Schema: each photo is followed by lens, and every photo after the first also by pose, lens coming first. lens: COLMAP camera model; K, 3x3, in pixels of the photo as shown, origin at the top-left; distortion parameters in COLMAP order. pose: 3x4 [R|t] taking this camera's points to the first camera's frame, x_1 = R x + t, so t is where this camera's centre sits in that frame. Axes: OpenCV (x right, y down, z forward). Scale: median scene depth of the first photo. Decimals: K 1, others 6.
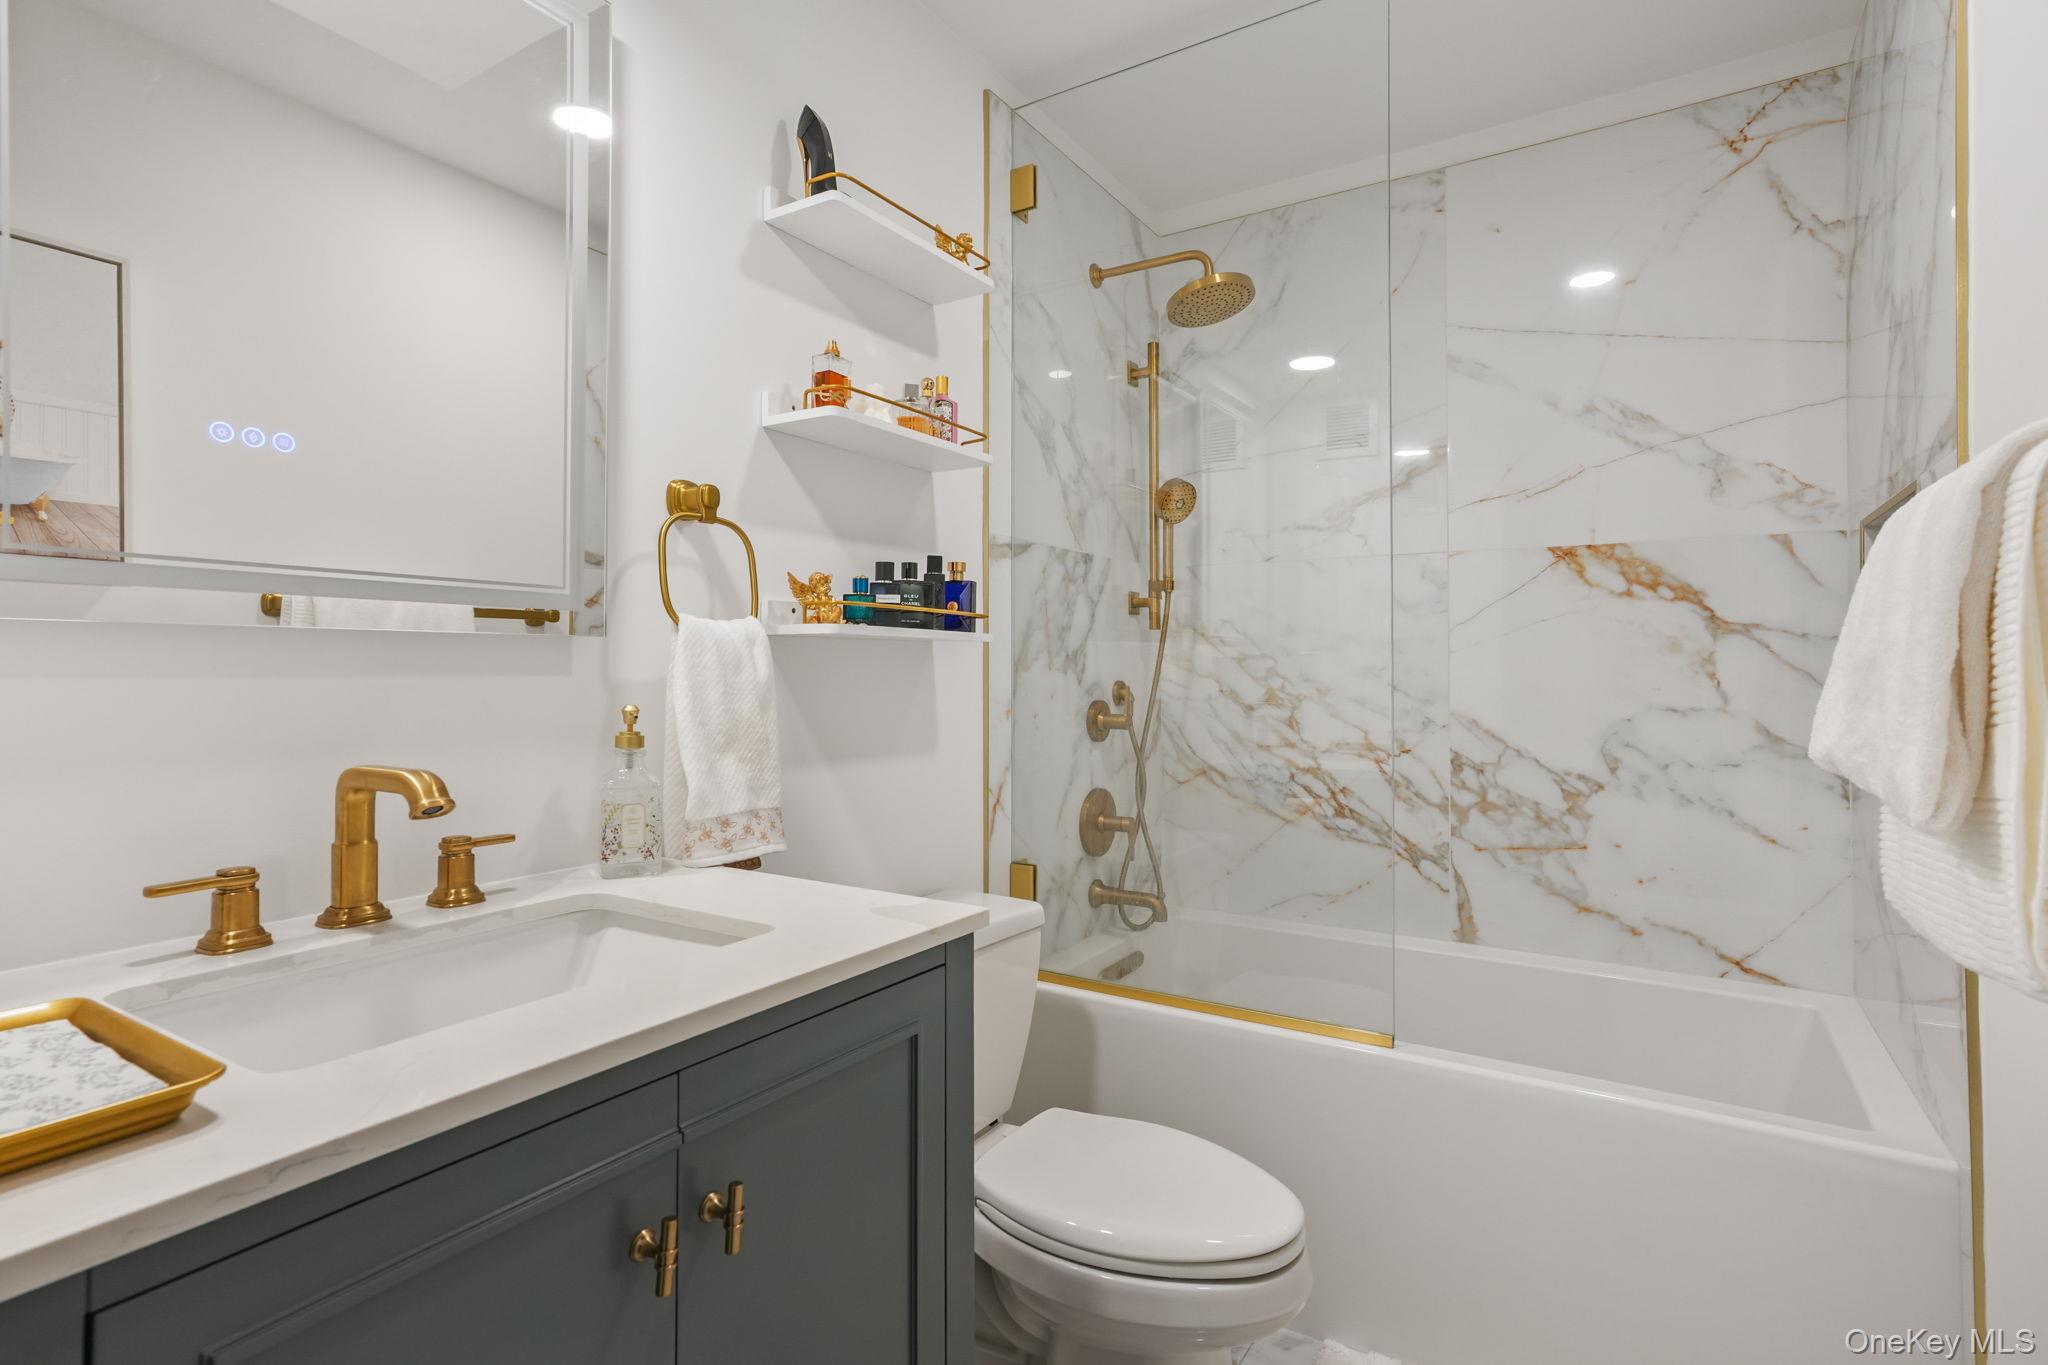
lens RADIAL K [[1007.6, 0, 1026.8], [0, 1007.6, 649.1], [0, 0, 1]] dist [-0.000202, 0.000932]
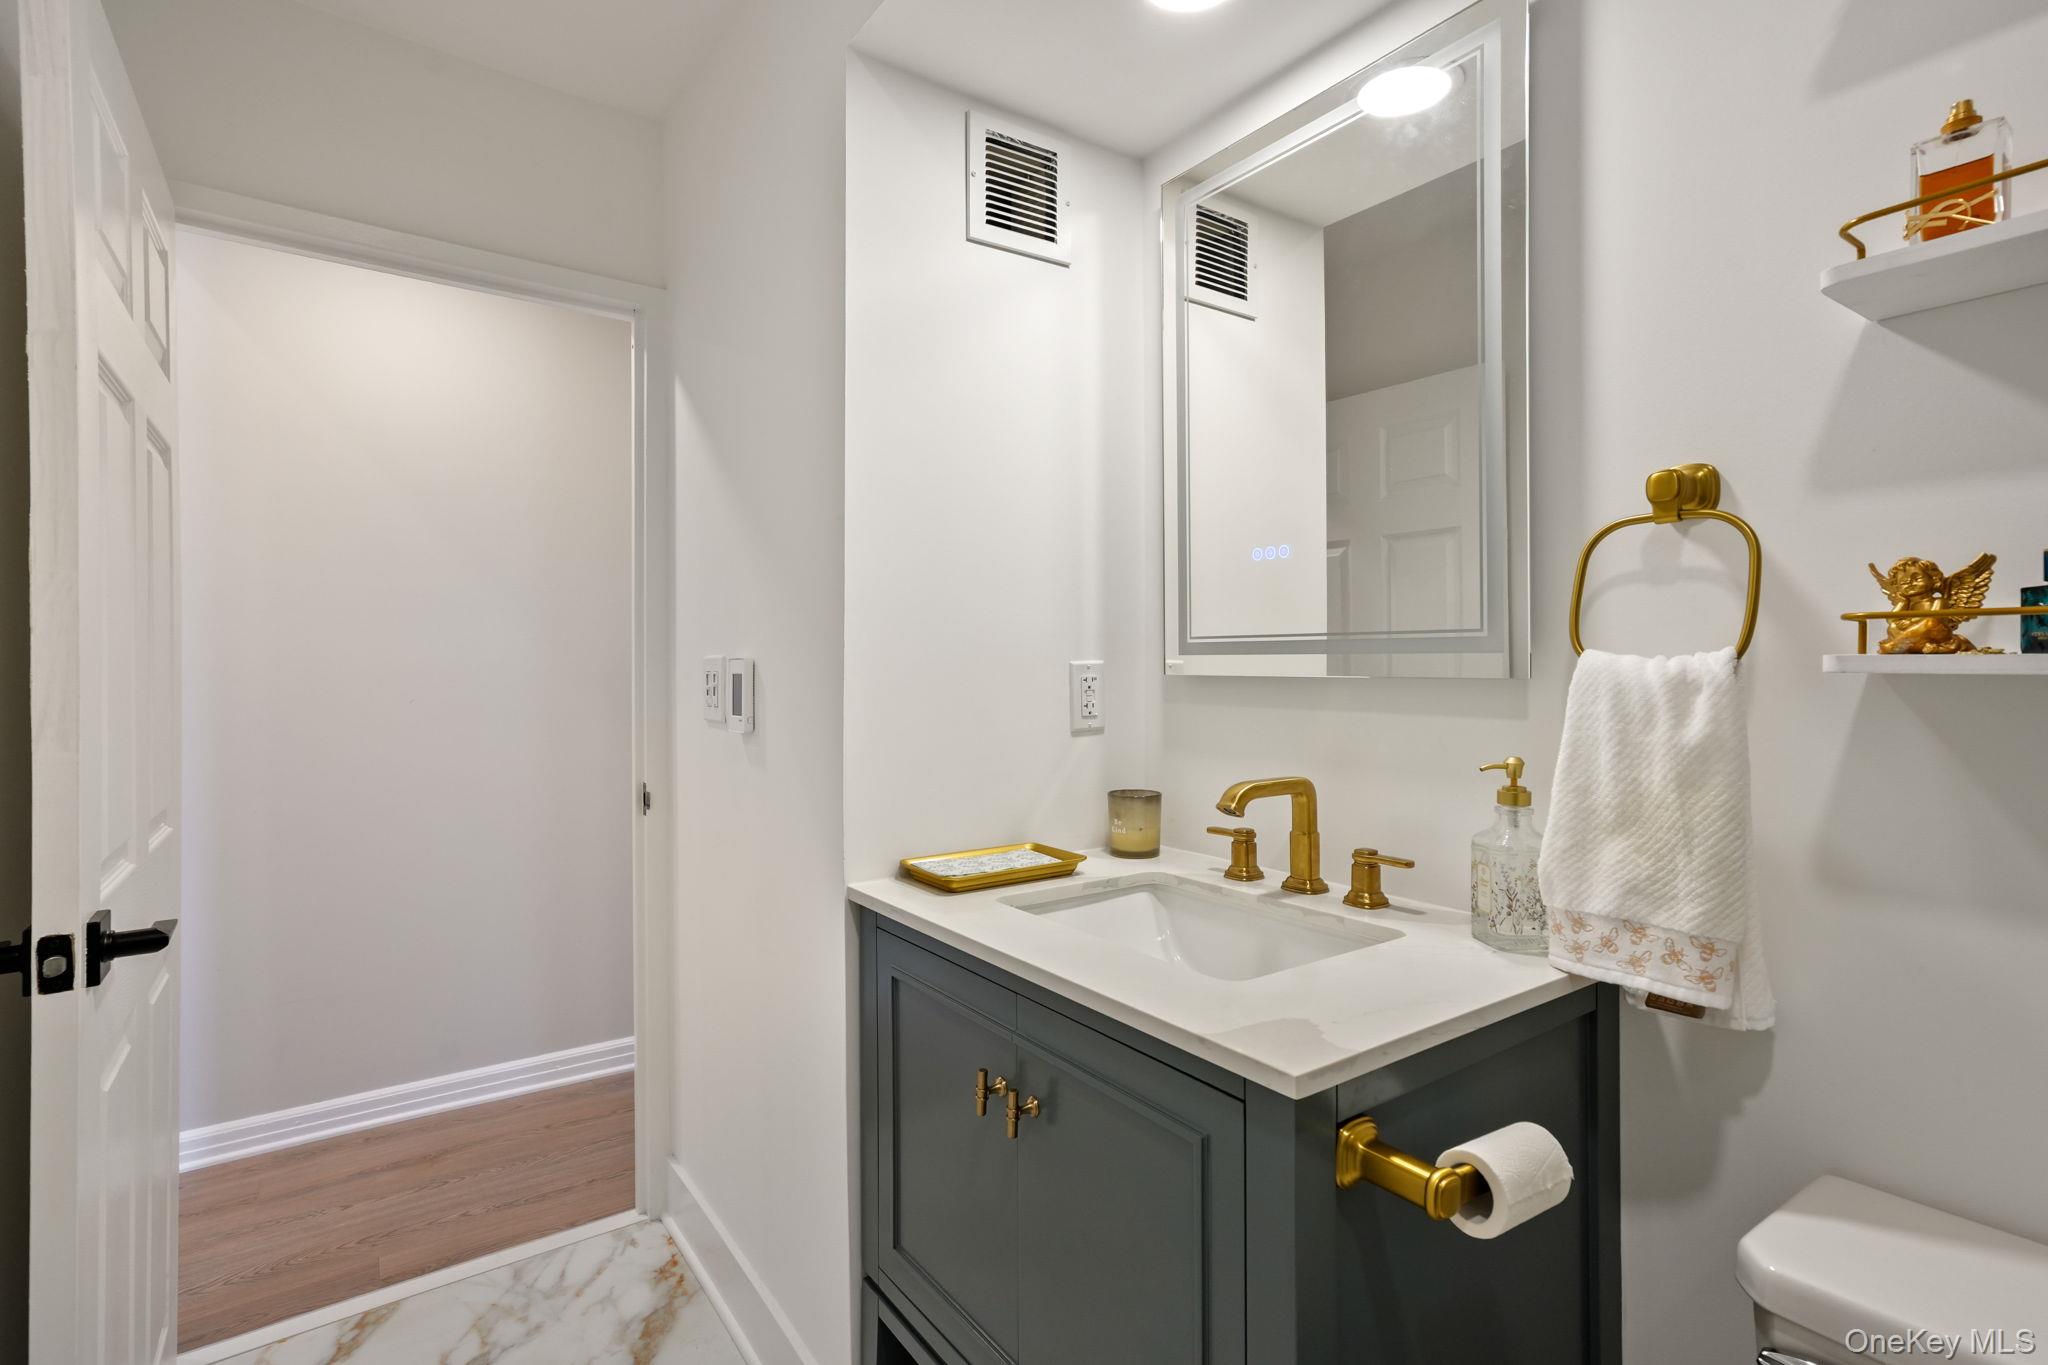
lens RADIAL K [[1007.6, 0, 1026.8], [0, 1007.6, 649.1], [0, 0, 1]] dist [-0.000202, 0.000932]
pose [[-0.380726, -0.004348, -0.924678, 0.599977], [0.026839, 0.999516, -0.015750, -0.037661], [0.924298, -0.030814, -0.380425, 0.940128]]
